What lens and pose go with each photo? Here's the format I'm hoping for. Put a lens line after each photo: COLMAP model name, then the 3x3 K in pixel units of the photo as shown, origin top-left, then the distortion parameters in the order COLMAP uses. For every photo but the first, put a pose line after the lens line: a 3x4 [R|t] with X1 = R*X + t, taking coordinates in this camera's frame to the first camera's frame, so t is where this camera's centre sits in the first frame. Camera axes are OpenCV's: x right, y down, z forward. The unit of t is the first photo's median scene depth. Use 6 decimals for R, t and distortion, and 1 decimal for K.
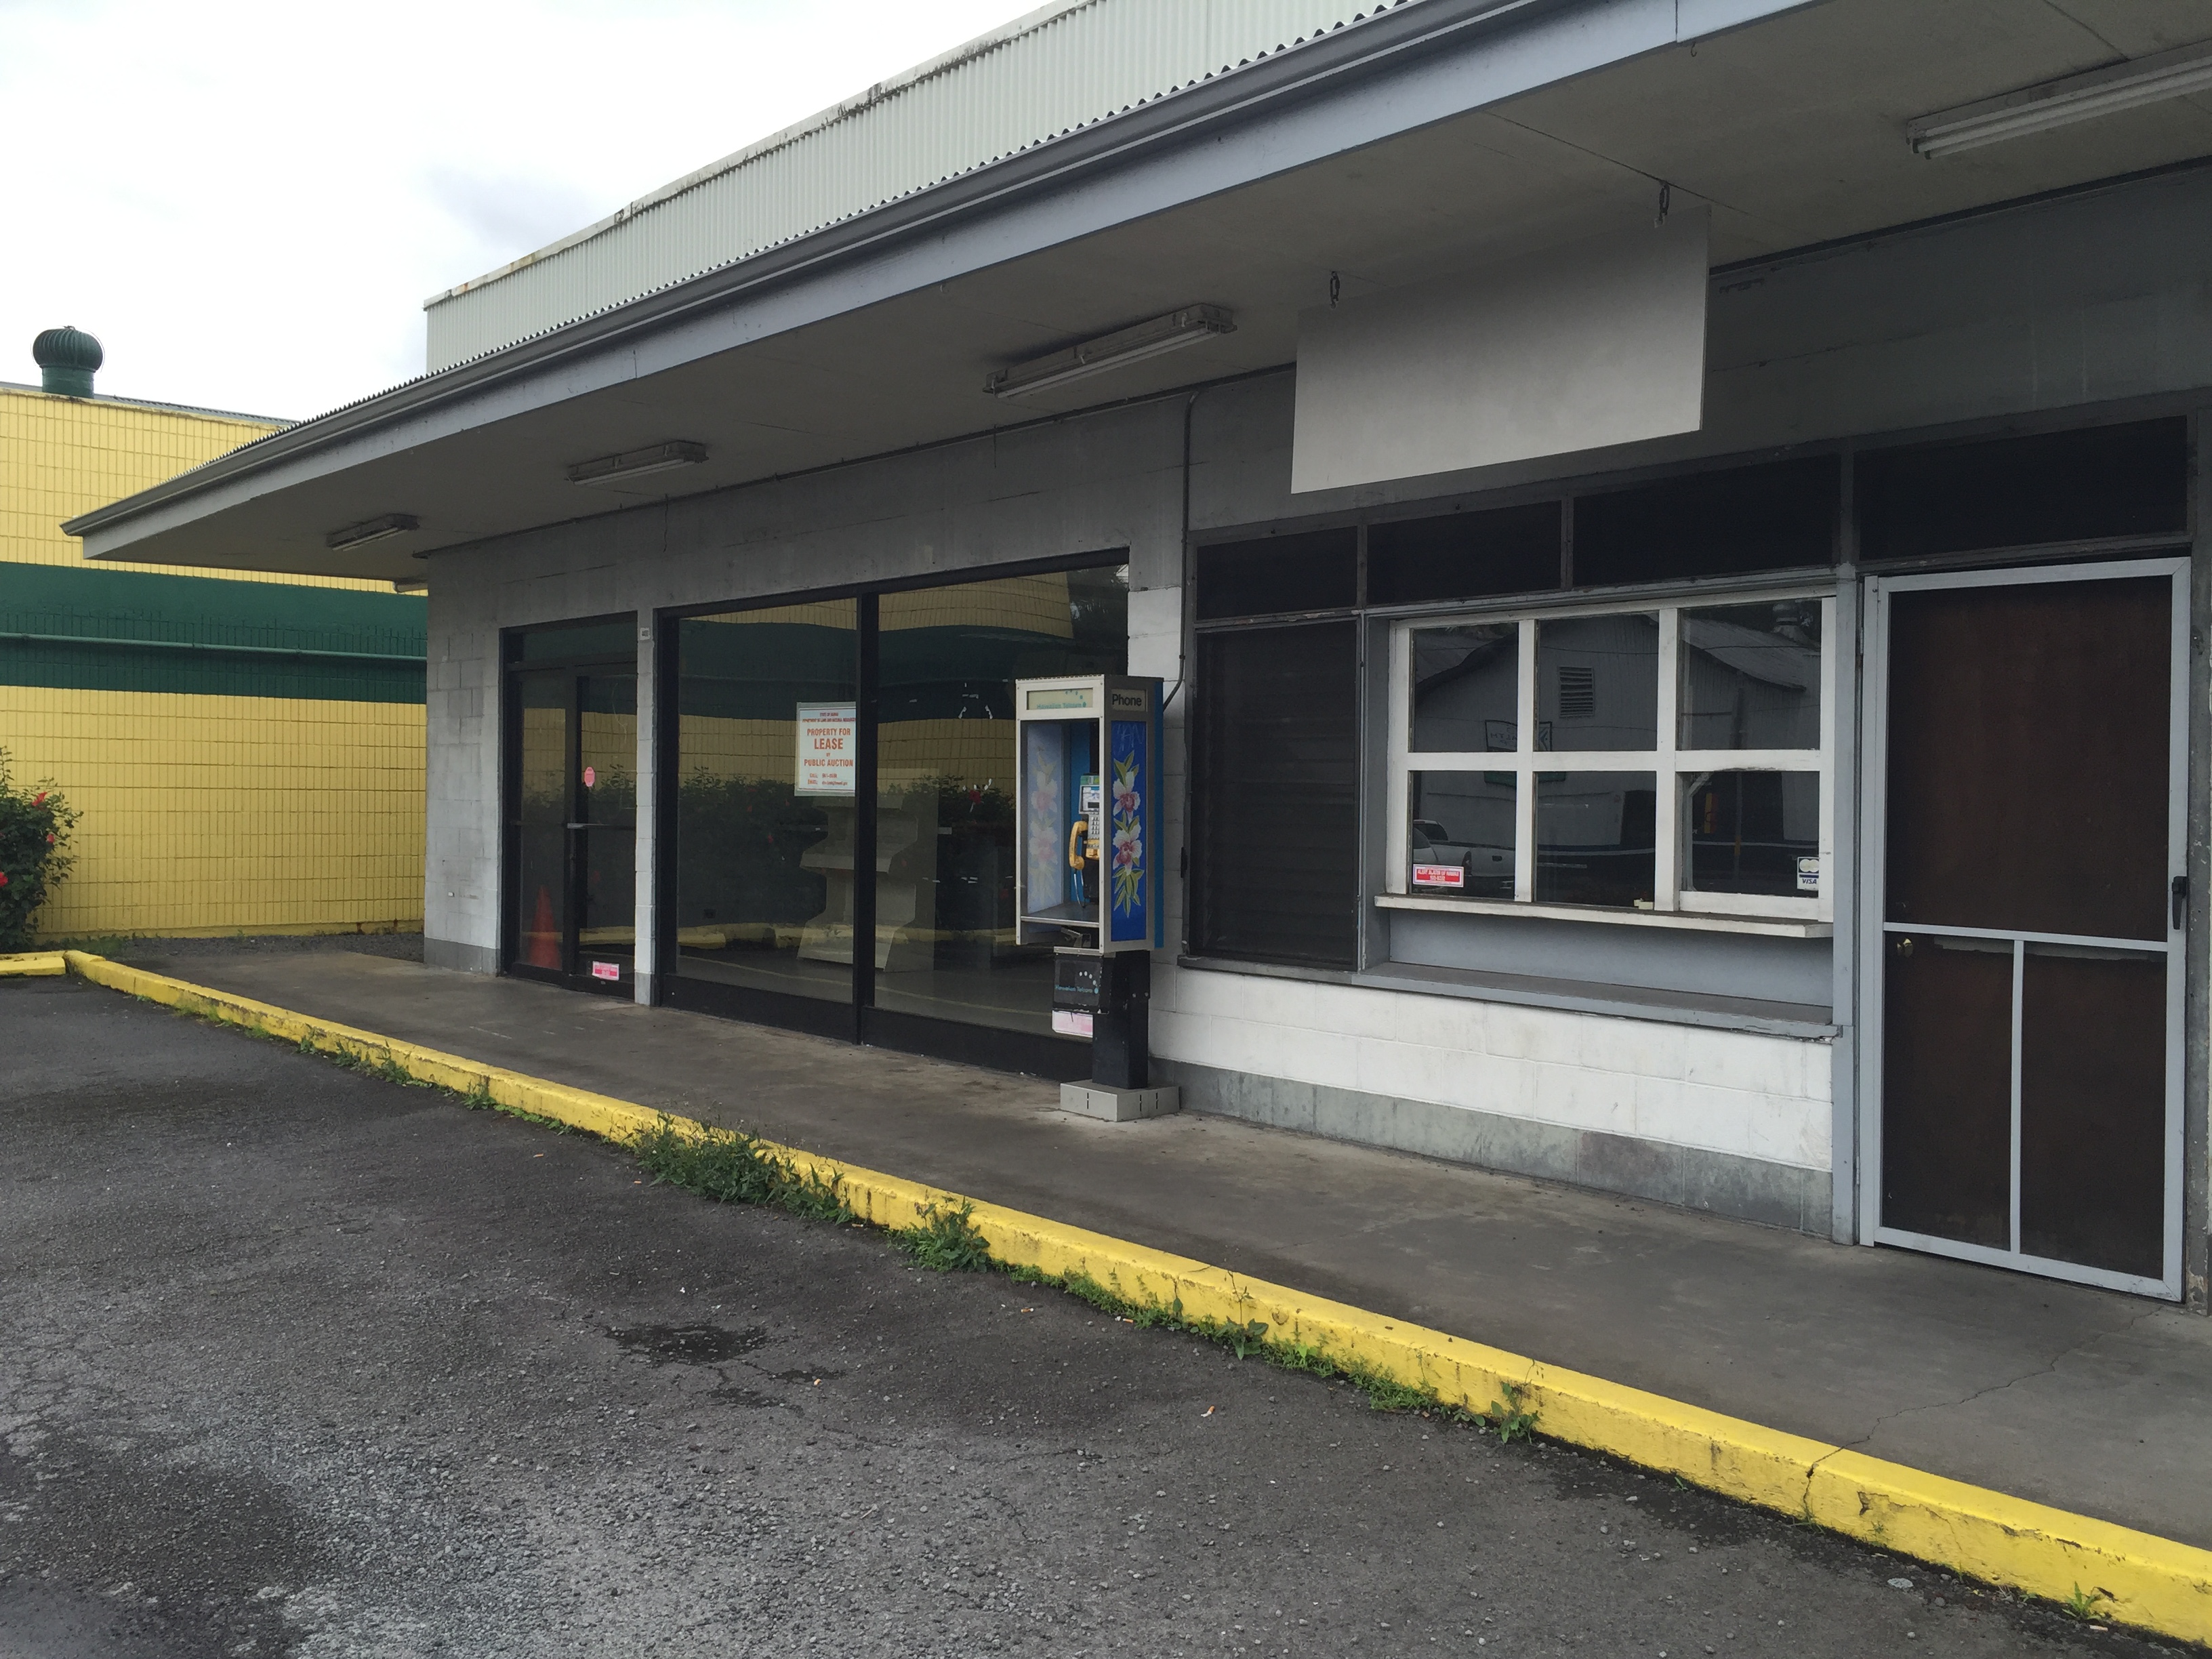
lens RADIAL K [[1876.8, 0, 1072.9], [0, 1876.8, 859.4], [0, 0, 1]] dist [0.052708, -0.025700]
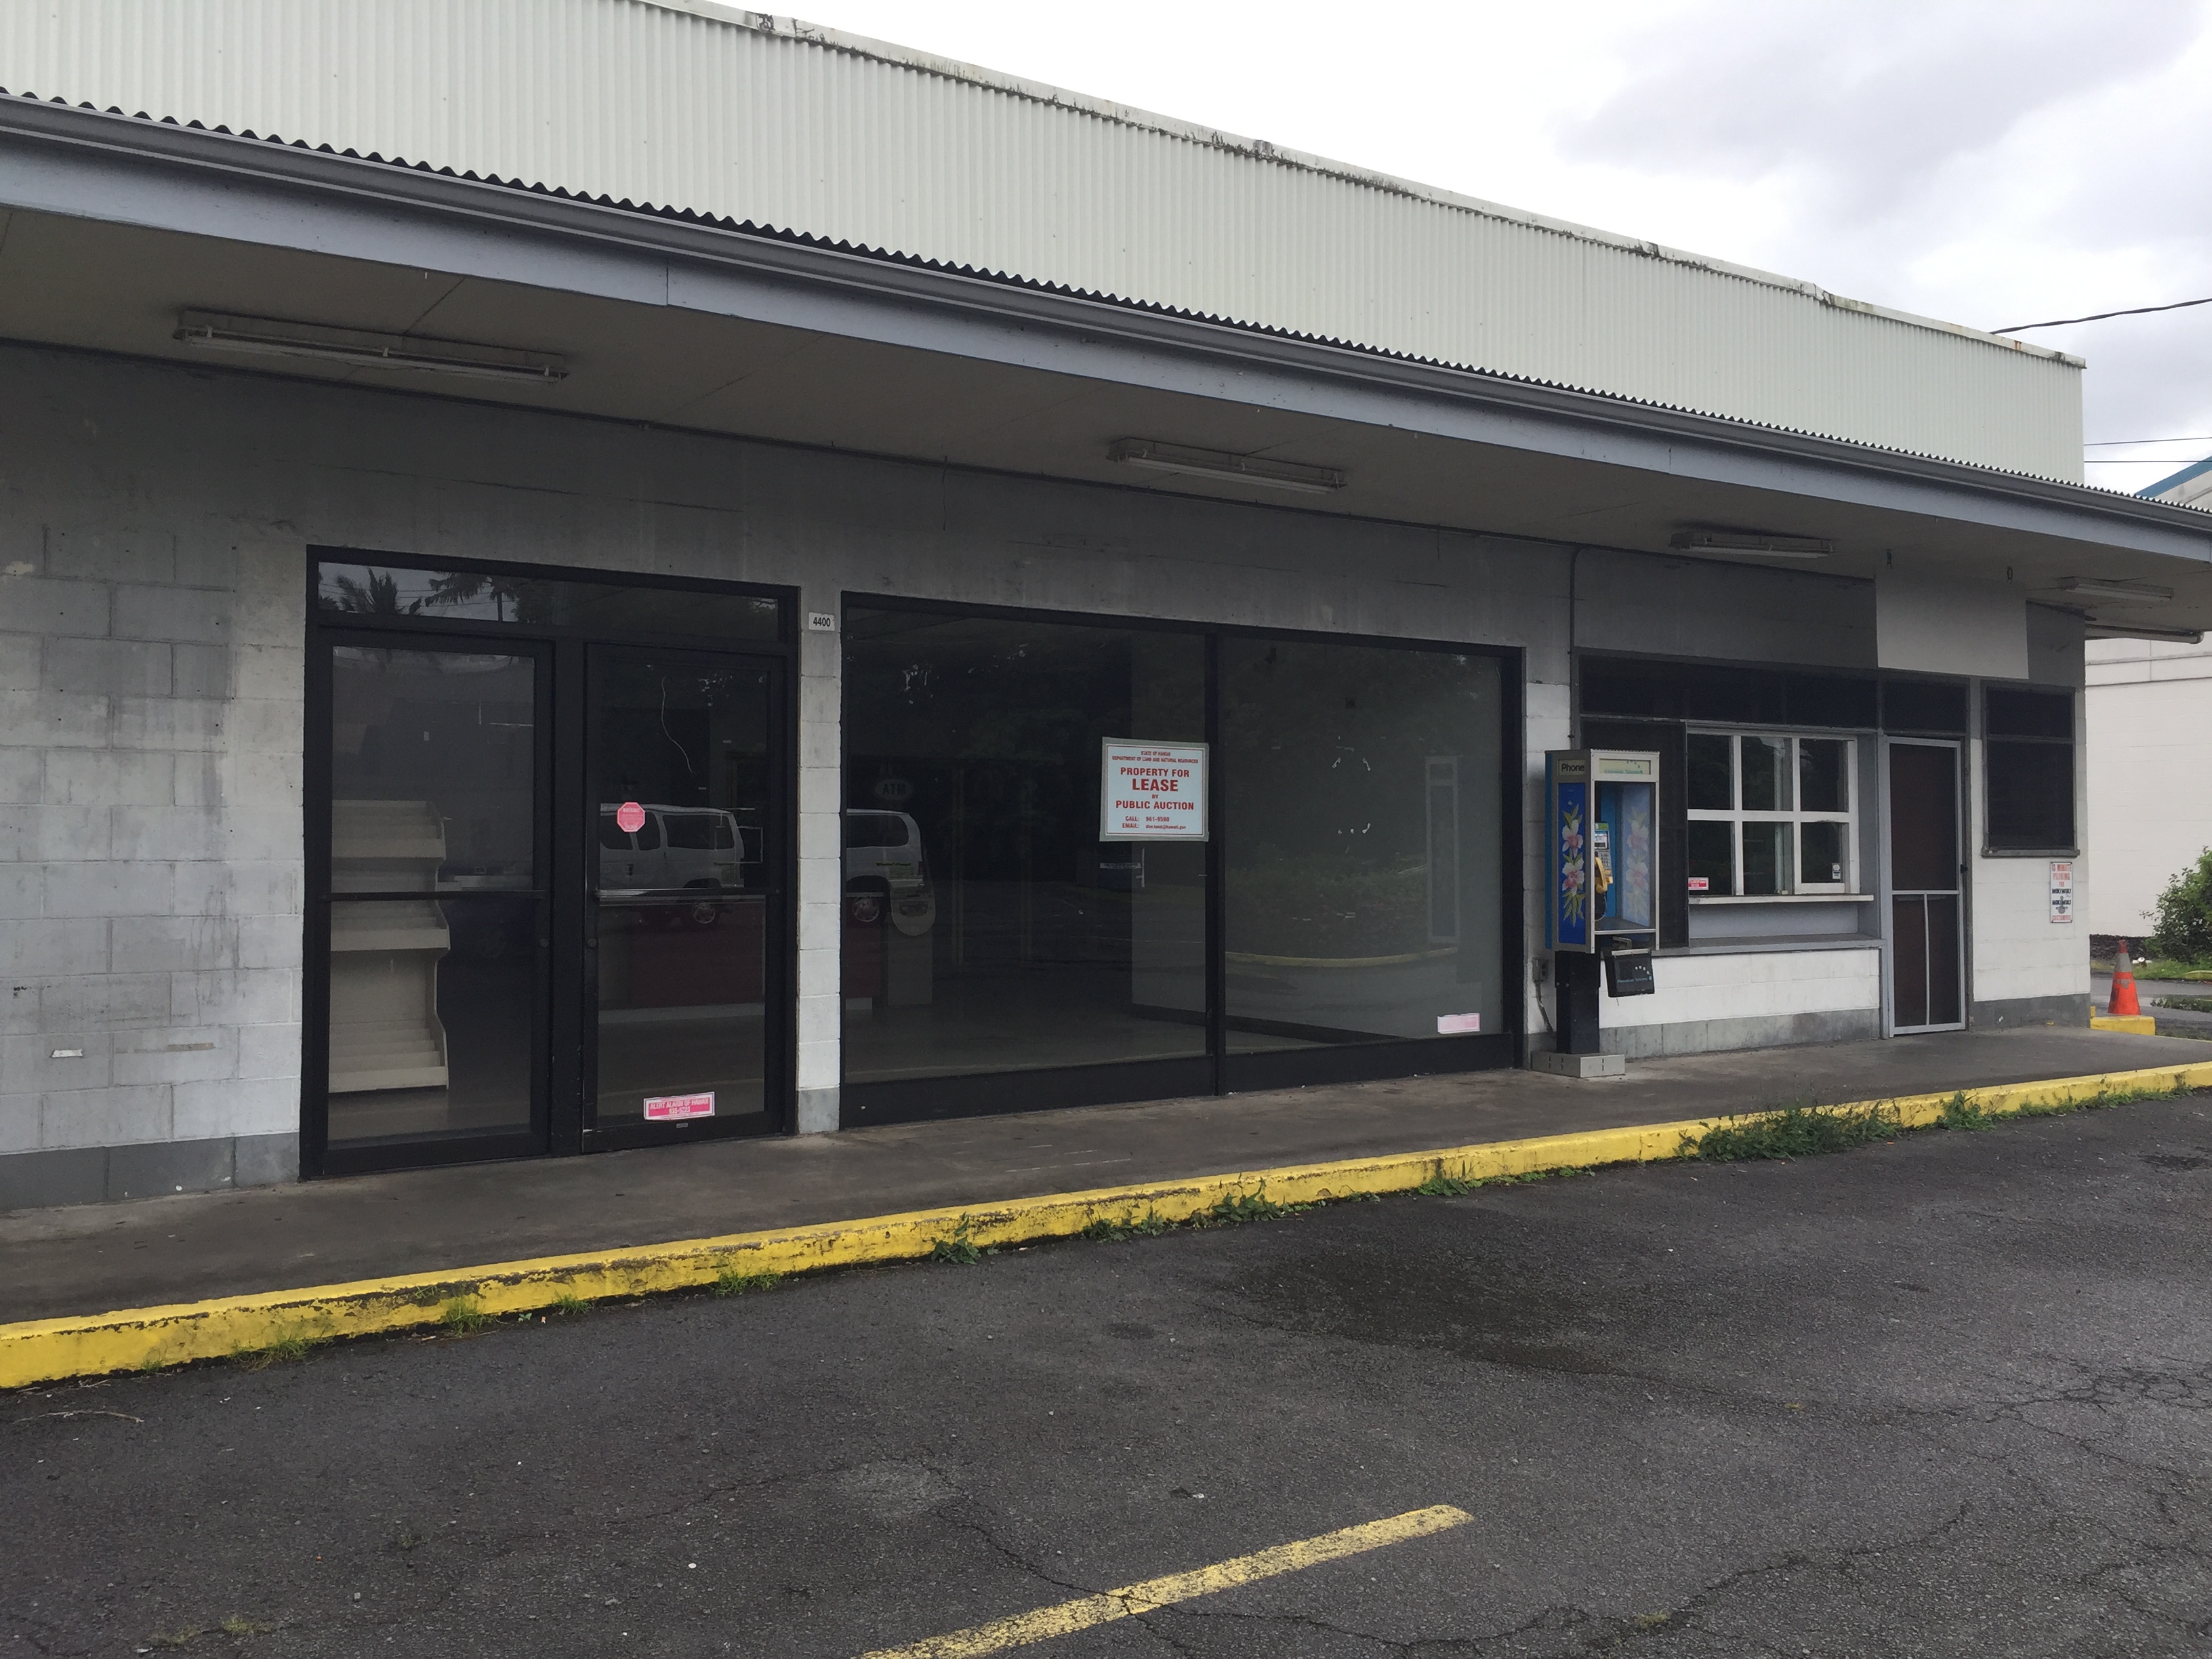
lens RADIAL K [[1876.8, 0, 1108.3], [0, 1876.8, 849.0], [0, 0, 1]] dist [0.052708, -0.025700]
pose [[0.129768, -0.017572, 0.991389, -1.590905], [0.034064, 0.999332, 0.013254, -0.064536], [-0.990959, 0.032051, 0.130280, 1.357787]]
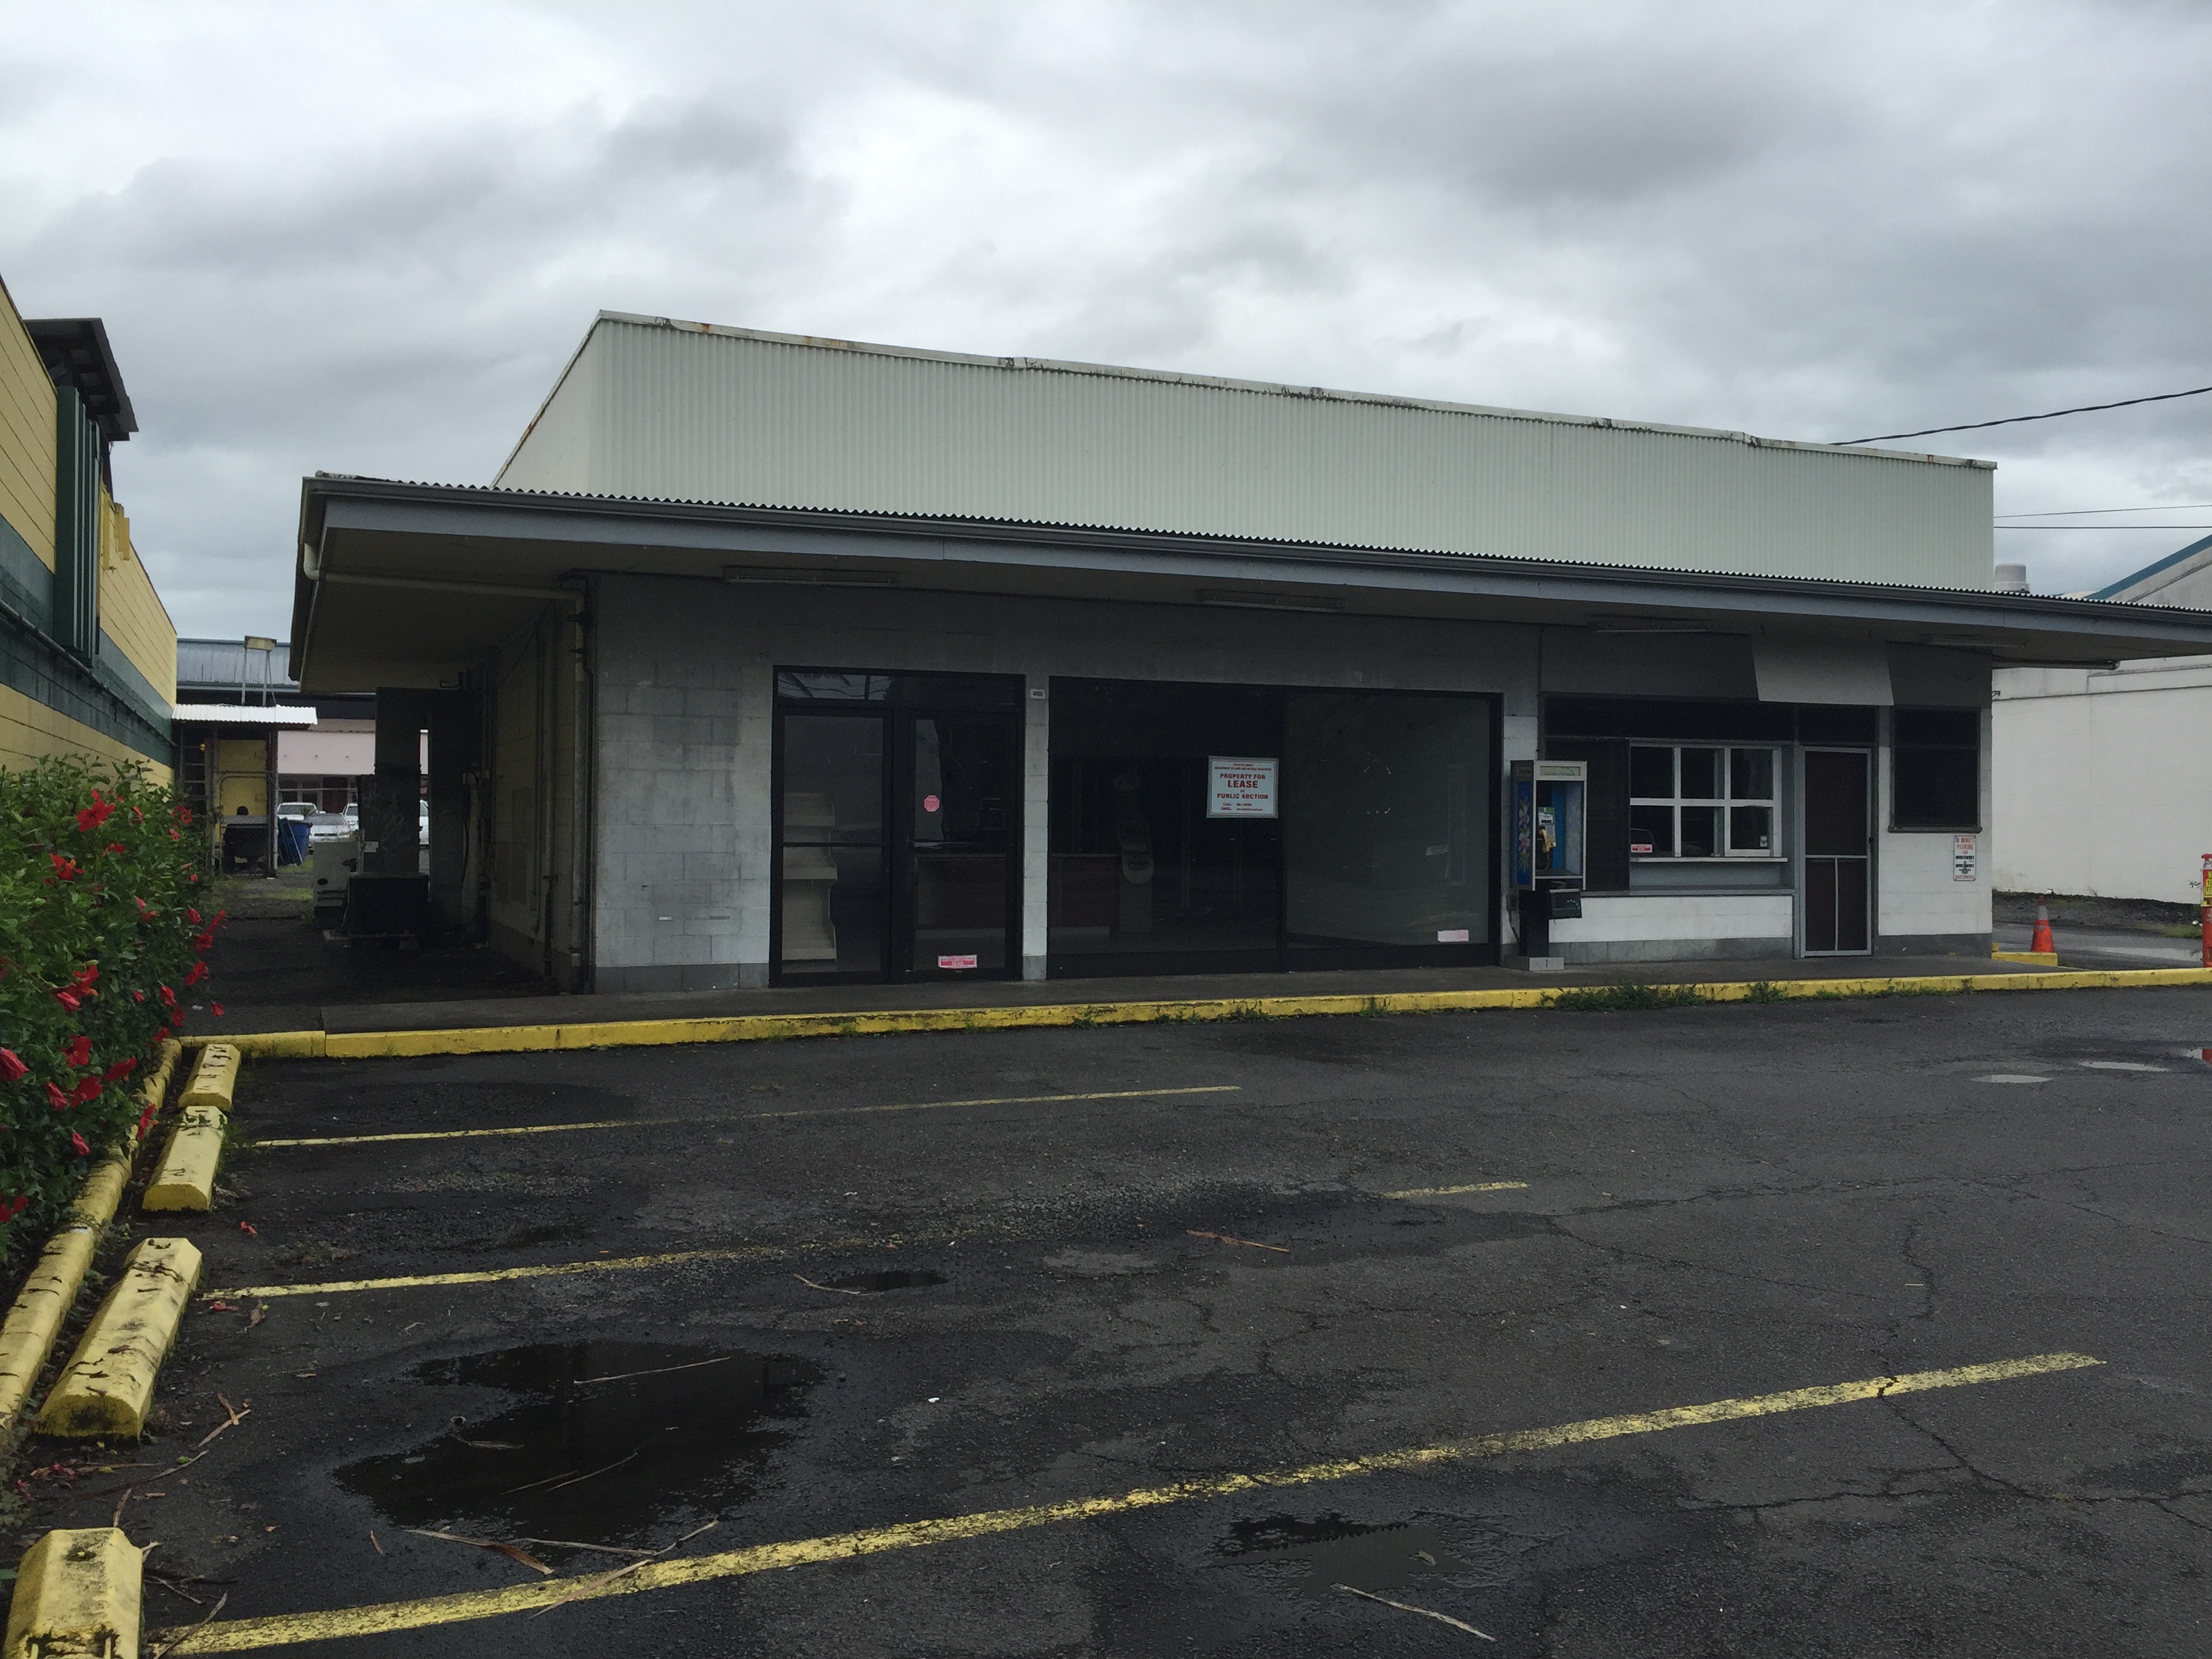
lens RADIAL K [[1876.8, 0, 1099.3], [0, 1876.8, 848.5], [0, 0, 1]] dist [0.052708, -0.025700]
pose [[0.311764, -0.026880, 0.949779, -2.461534], [0.031358, 0.999346, 0.017990, -0.060085], [-0.949642, 0.024174, 0.312403, 0.948280]]
